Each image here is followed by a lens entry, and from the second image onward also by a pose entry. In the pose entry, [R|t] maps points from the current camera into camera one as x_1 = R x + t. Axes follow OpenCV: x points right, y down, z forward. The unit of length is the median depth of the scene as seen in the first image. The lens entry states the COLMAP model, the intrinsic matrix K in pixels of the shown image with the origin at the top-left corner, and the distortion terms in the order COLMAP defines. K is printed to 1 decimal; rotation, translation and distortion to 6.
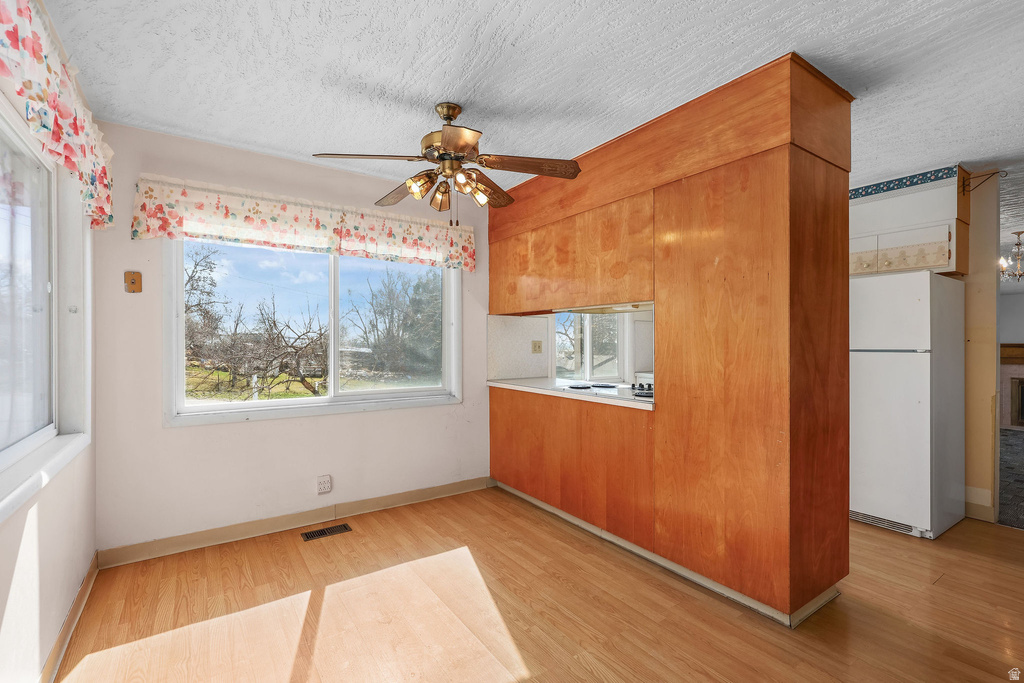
lens RADIAL K [[468.6, 0, 517.6], [0, 468.6, 341.3], [0, 0, 1]] dist [0.002122, -0.000719]
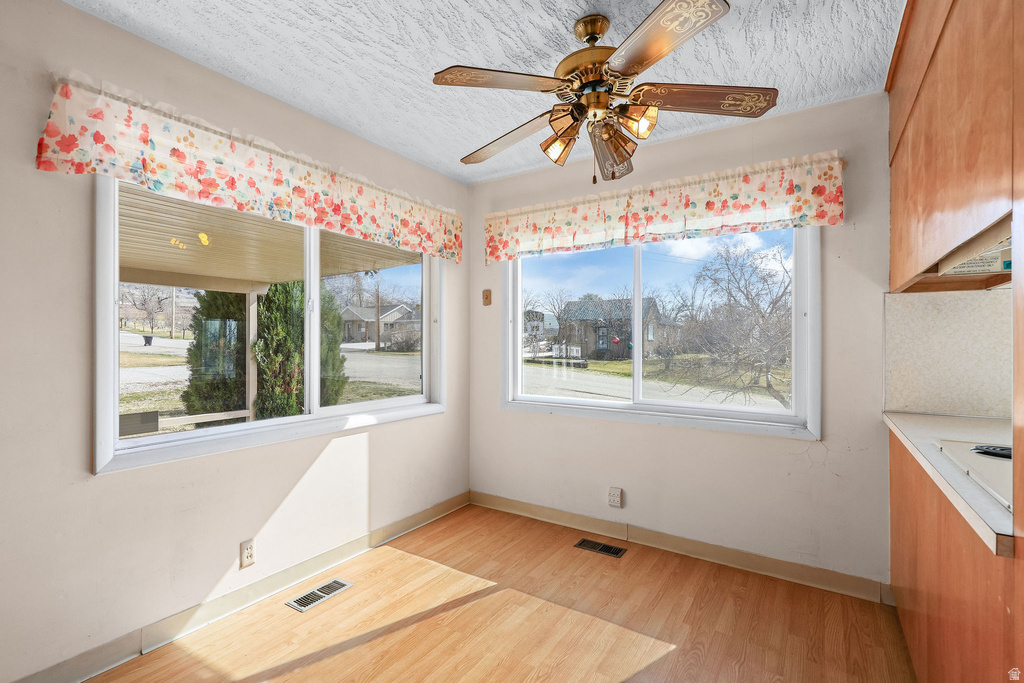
lens RADIAL K [[468.6, 0, 484.1], [0, 468.6, 341.2], [0, 0, 1]] dist [0.002122, -0.000719]
pose [[0.350546, -0.005685, -0.936528, 0.372419], [-0.002443, 0.999973, -0.006985, 0.006774], [0.936542, 0.004737, 0.350523, 0.452229]]
